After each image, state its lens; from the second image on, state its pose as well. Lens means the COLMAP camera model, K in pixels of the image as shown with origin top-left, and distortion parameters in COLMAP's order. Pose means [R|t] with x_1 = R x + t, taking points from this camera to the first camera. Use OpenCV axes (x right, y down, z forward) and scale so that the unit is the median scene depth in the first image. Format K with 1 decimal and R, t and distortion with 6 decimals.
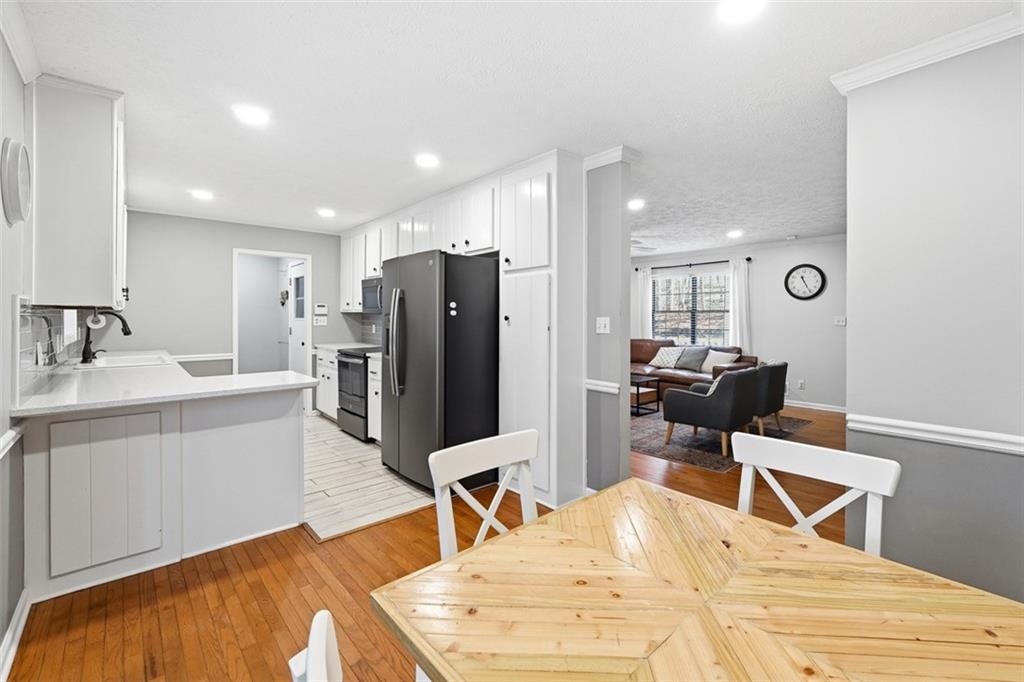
lens RADIAL K [[433.9, 0, 507.1], [0, 433.9, 321.2], [0, 0, 1]] dist [-0.011078, 0.000299]
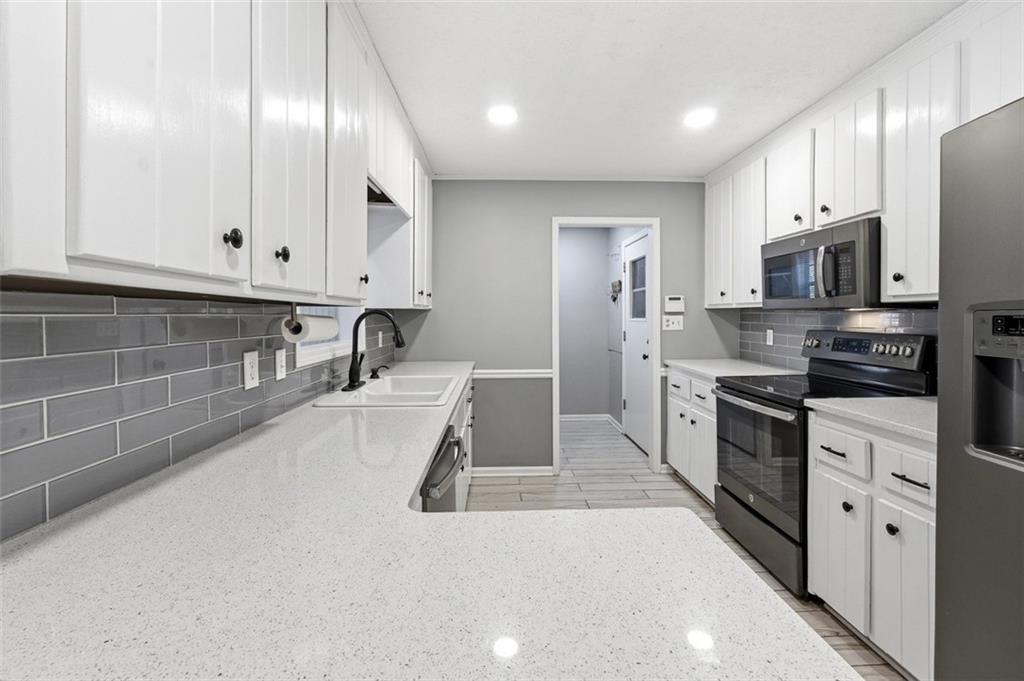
lens RADIAL K [[433.9, 0, 507.1], [0, 433.9, 320.7], [0, 0, 1]] dist [-0.011078, 0.000299]
pose [[0.765914, 0.000138, -0.642943, -0.213831], [0.000784, 0.999999, 0.001148, -0.004499], [0.642942, -0.001383, 0.765913, 0.368996]]
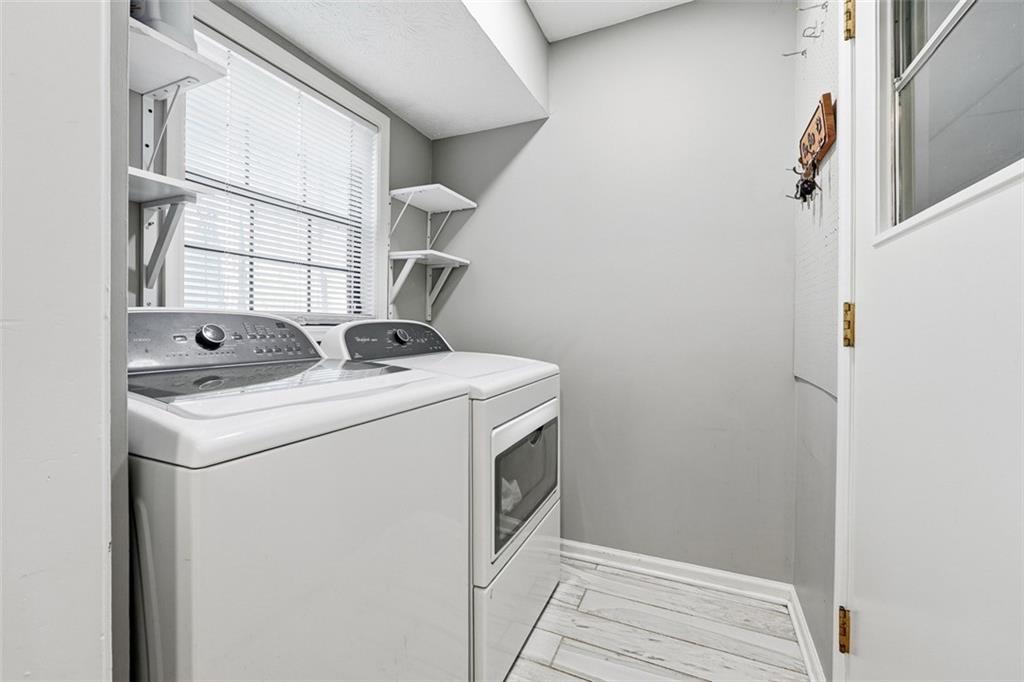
lens RADIAL K [[433.9, 0, 507.1], [0, 433.9, 321.2], [0, 0, 1]] dist [-0.011078, 0.000299]
pose [[0.421155, 0.004288, -0.906979, -0.466471], [-0.006668, 0.999976, 0.001631, 0.024683], [0.906964, 0.005361, 0.421173, 0.932522]]
